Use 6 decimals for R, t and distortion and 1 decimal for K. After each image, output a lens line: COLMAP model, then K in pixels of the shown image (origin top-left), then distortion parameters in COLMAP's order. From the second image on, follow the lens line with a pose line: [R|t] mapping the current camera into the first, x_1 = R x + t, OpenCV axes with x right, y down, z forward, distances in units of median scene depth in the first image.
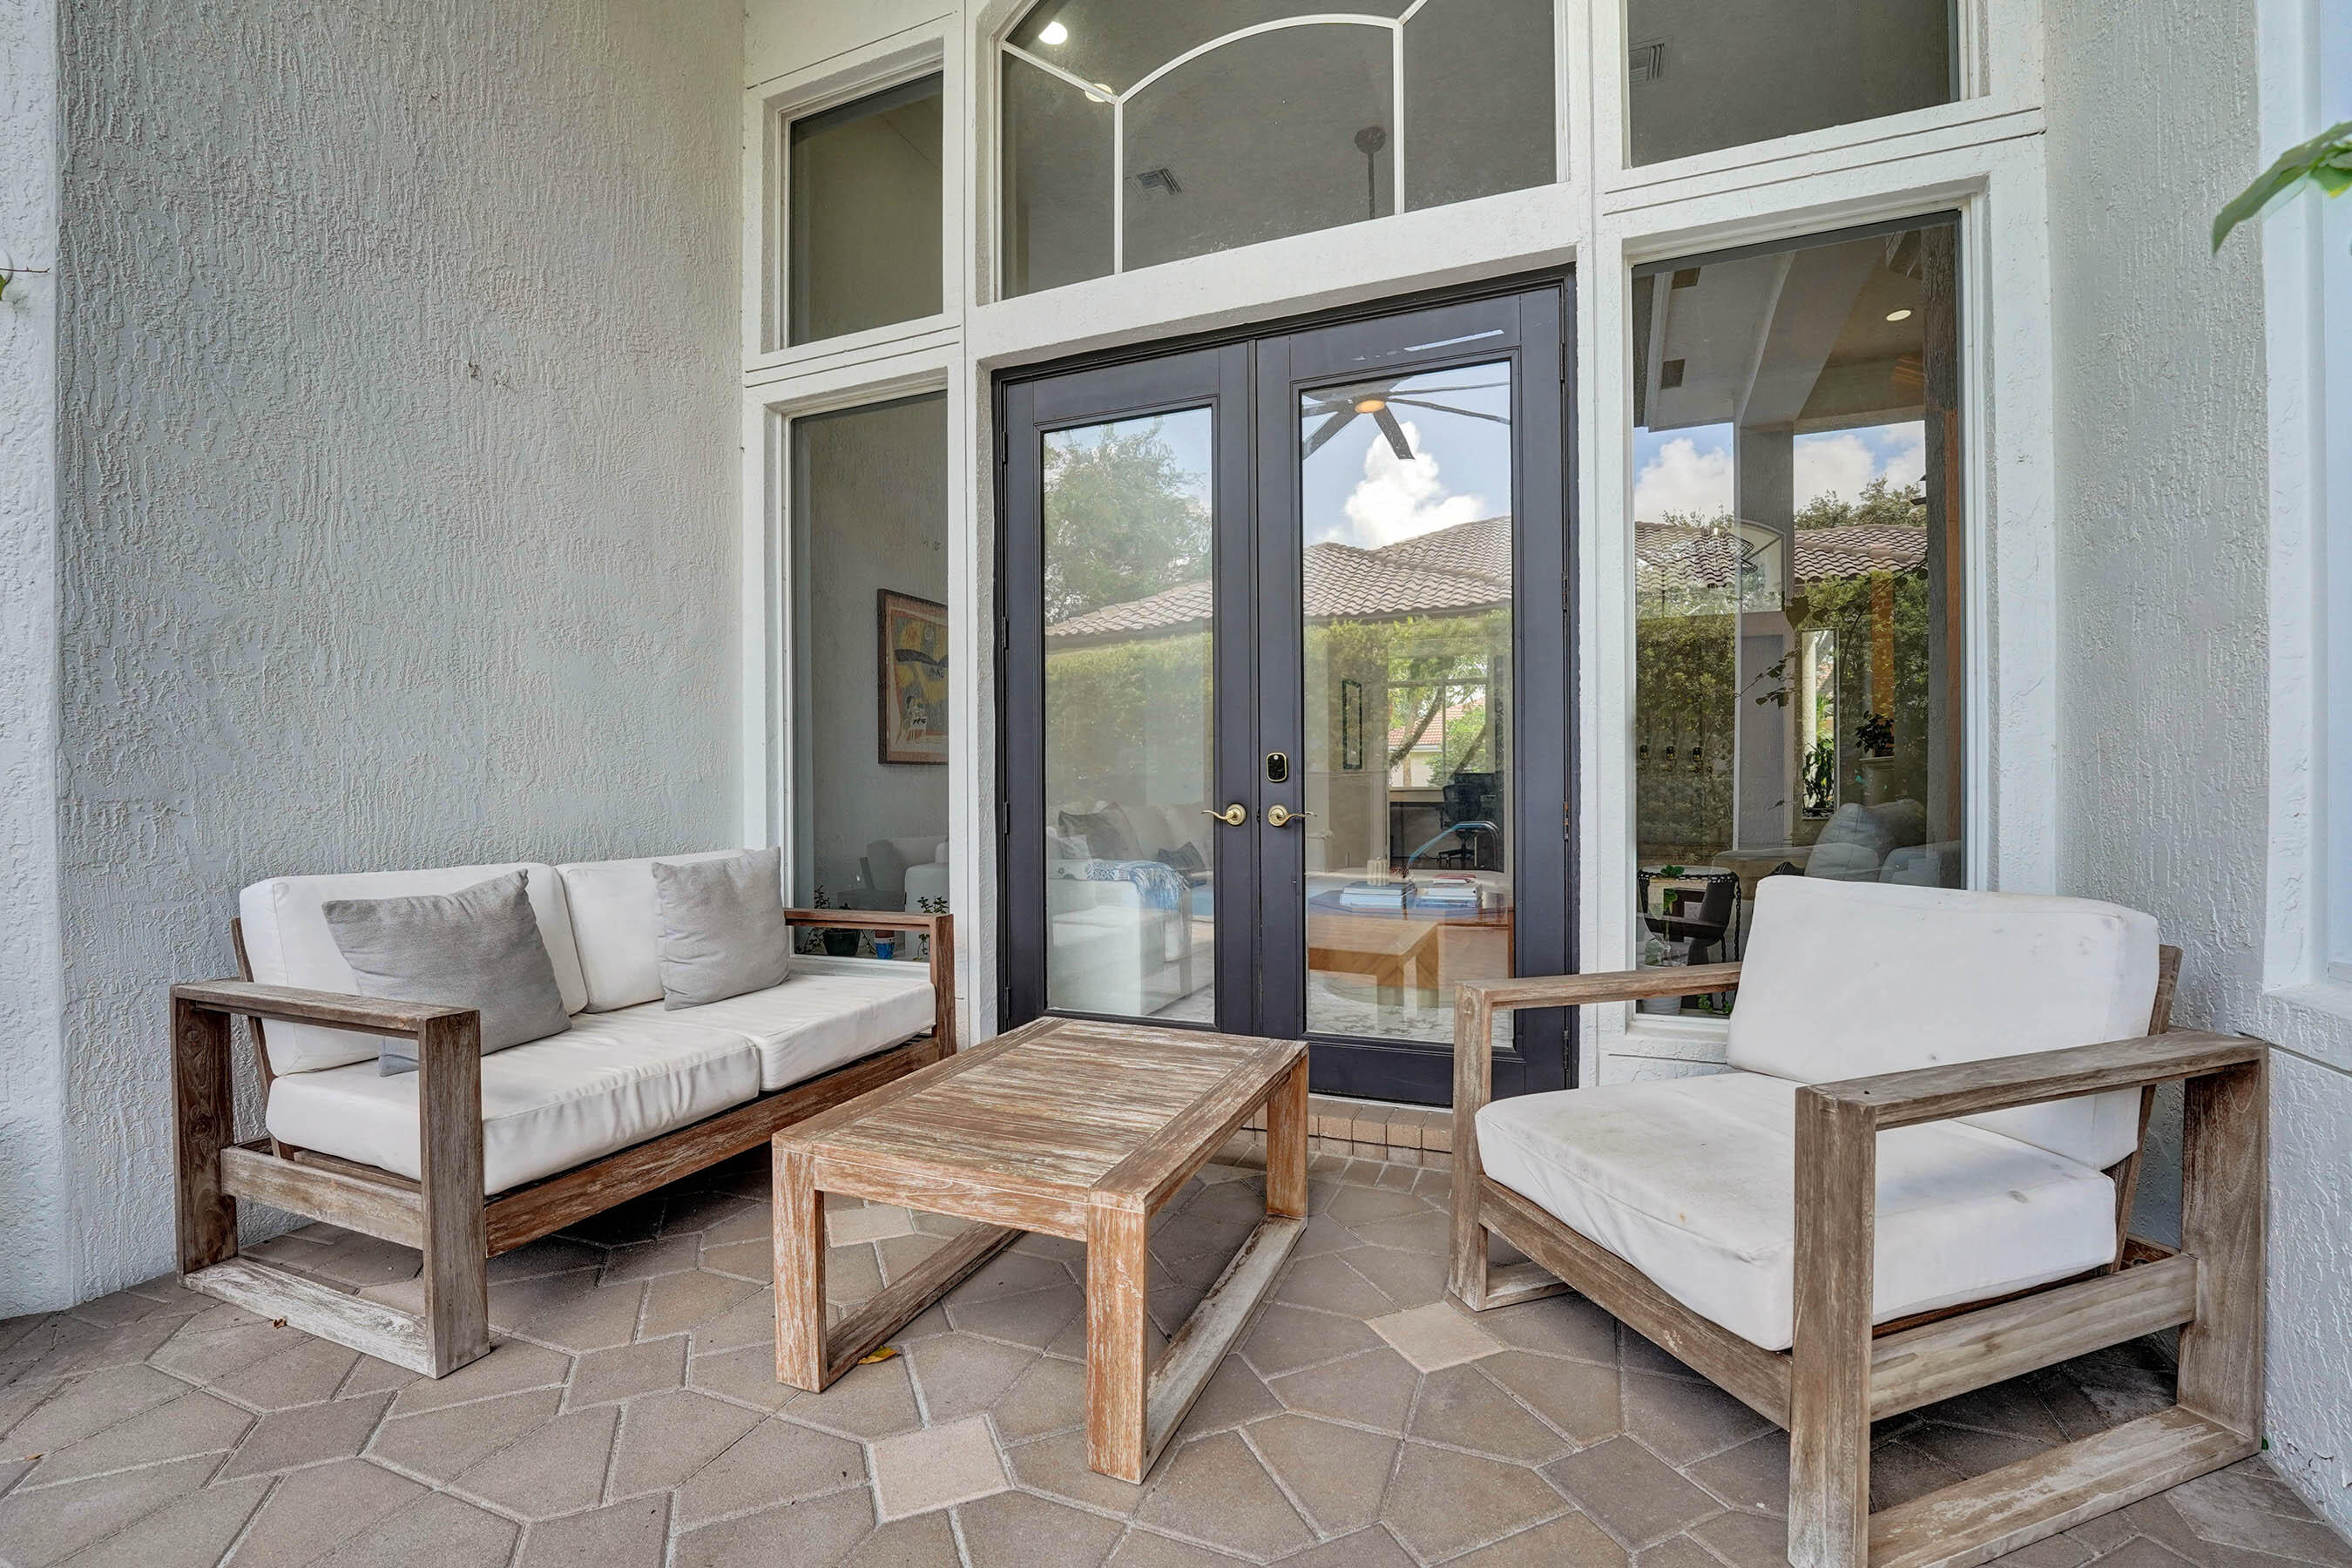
lens RADIAL K [[1008.5, 0, 1164.5], [0, 1008.5, 788.5], [0, 0, 1]] dist [-0.006762, 0.000705]
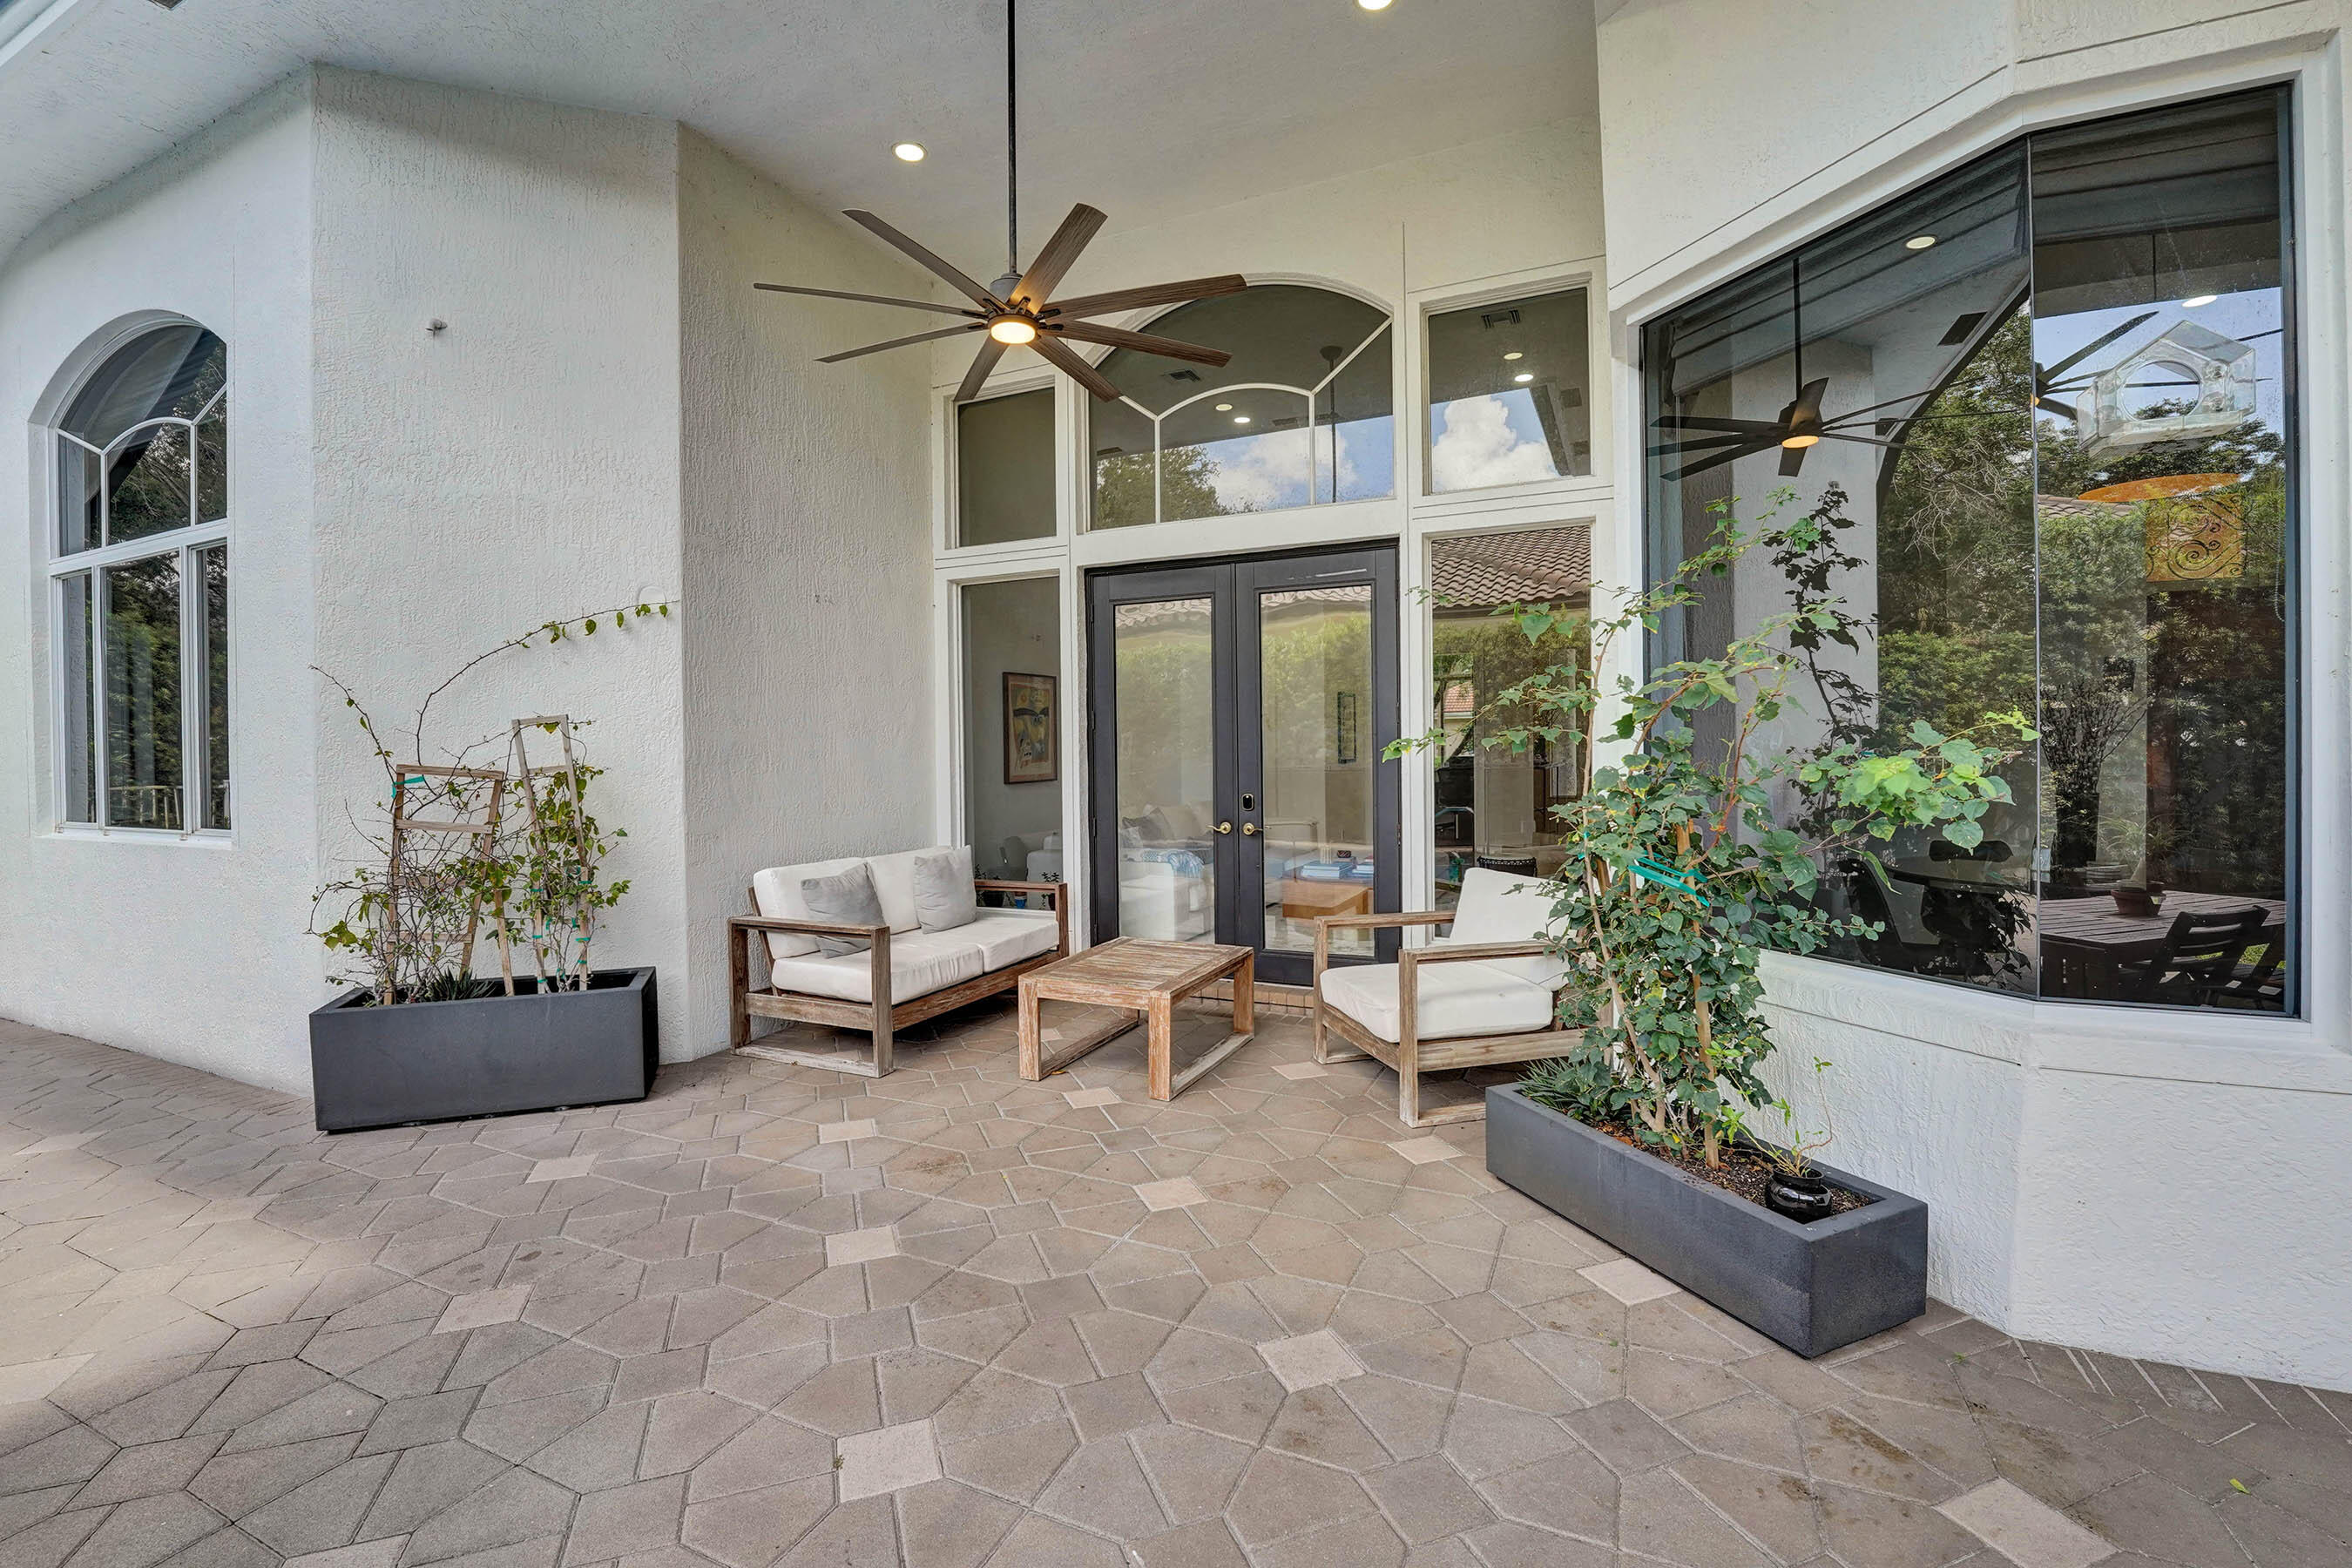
lens RADIAL K [[1008.5, 0, 1131.5], [0, 1008.5, 797.1], [0, 0, 1]] dist [-0.006762, 0.000705]
pose [[0.997161, -0.004489, -0.075170, 0.040122], [0.008026, 0.998872, 0.046810, -0.117374], [0.074875, -0.047281, 0.996071, -0.810342]]
